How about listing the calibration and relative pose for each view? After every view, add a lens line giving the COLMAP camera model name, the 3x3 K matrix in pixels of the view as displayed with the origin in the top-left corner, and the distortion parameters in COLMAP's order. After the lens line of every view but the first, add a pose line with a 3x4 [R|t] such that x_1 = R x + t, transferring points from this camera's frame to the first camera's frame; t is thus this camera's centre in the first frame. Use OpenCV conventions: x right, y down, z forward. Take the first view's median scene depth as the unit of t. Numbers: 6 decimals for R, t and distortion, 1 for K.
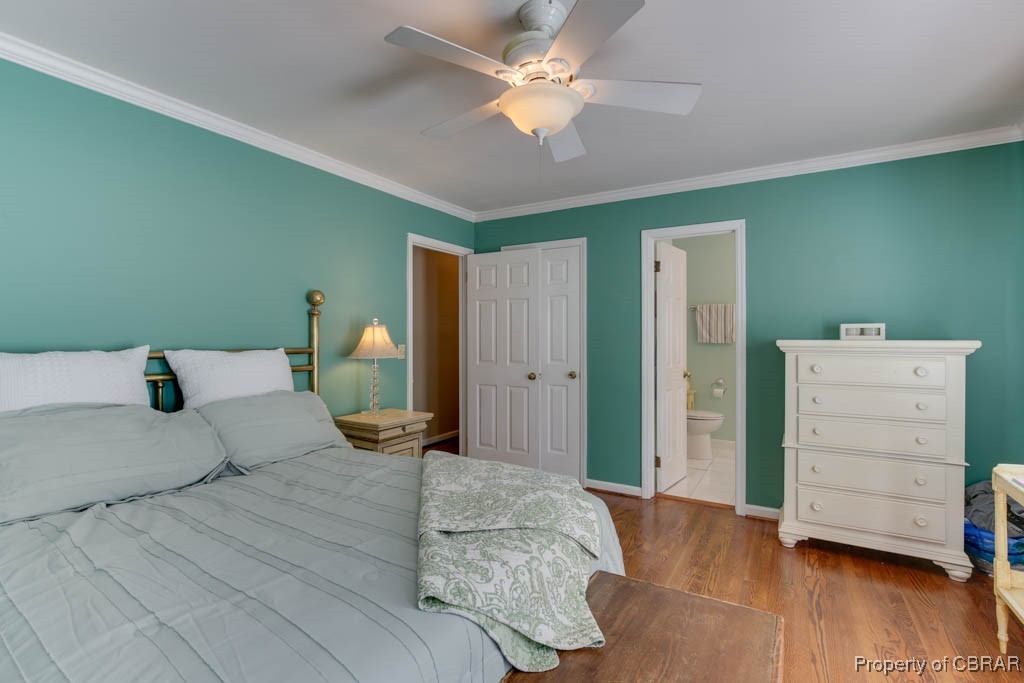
lens RADIAL K [[464.7, 0, 512.3], [0, 464.7, 339.8], [0, 0, 1]] dist [-0.002745, -0.000168]
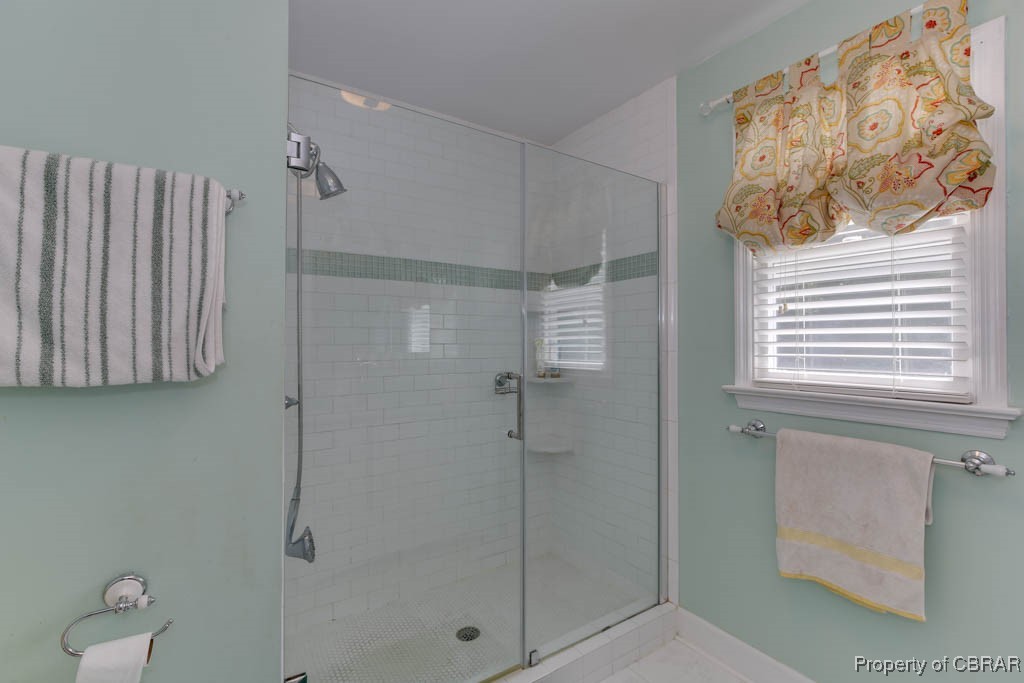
lens RADIAL K [[464.7, 0, 512.5], [0, 464.7, 340.6], [0, 0, 1]] dist [-0.002745, -0.000168]
pose [[0.429862, 0.010728, 0.902831, 0.349389], [0.003764, 0.999899, -0.013674, -0.006020], [-0.902887, 0.009276, 0.429778, 0.785349]]
